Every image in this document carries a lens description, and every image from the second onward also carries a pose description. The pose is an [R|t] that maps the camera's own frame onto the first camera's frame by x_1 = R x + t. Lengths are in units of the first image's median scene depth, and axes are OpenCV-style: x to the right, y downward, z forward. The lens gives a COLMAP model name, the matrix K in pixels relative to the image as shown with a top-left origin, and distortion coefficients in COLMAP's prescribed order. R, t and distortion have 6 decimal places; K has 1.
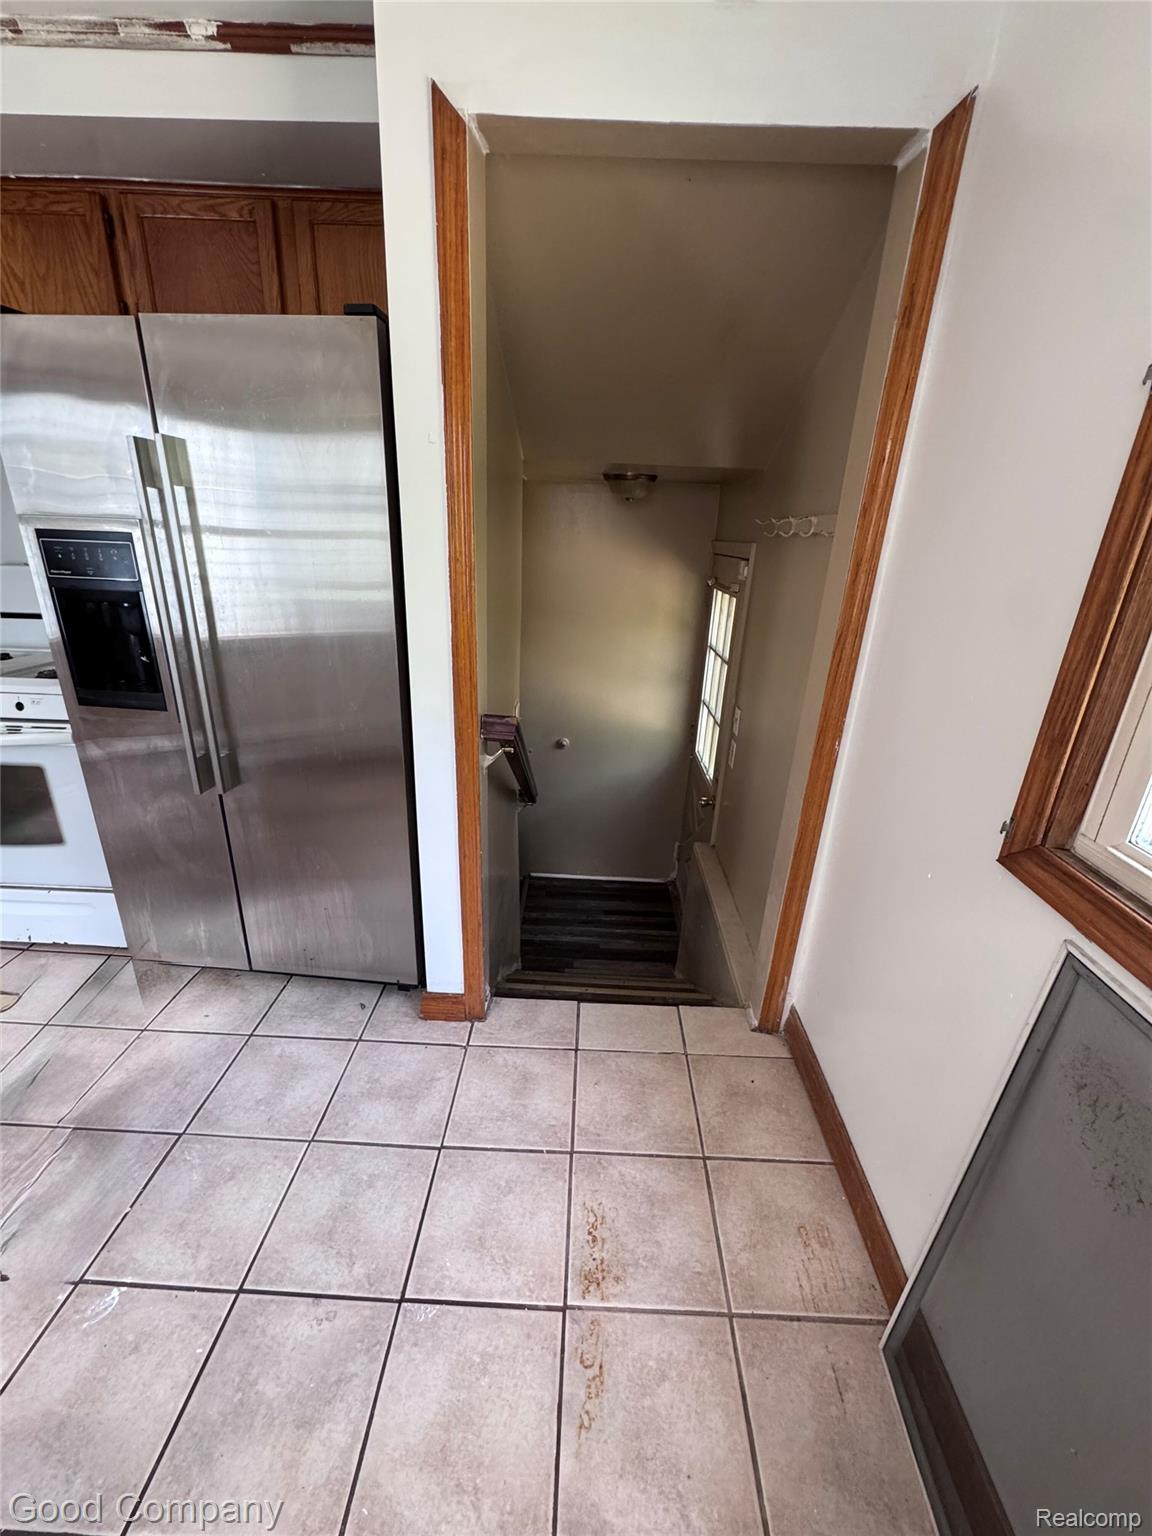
lens RADIAL K [[612.2, 0, 578.6], [0, 612.2, 767.2], [0, 0, 1]] dist [-0.003605, -0.000195]
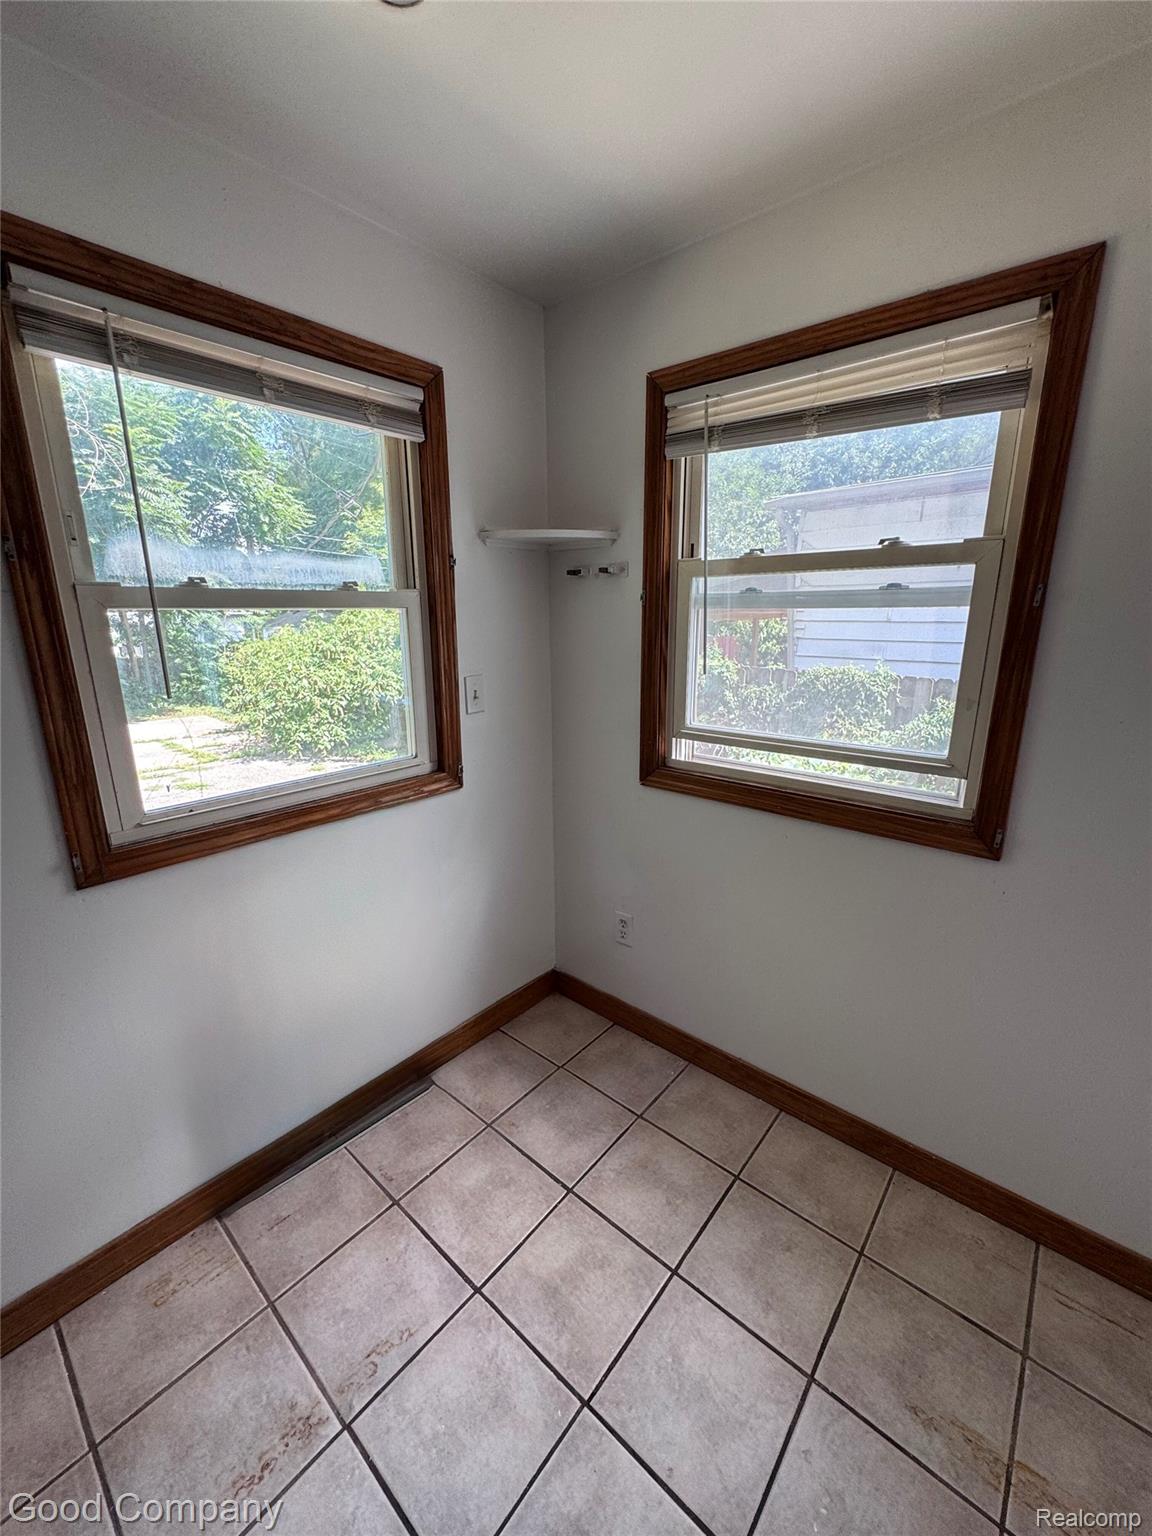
lens RADIAL K [[612.2, 0, 577.6], [0, 612.2, 766.3], [0, 0, 1]] dist [-0.003605, -0.000195]
pose [[-0.776847, -0.187371, 0.601166, -0.701011], [0.200027, 0.831824, 0.517744, -0.422903], [-0.597074, 0.522457, -0.608721, 0.826263]]
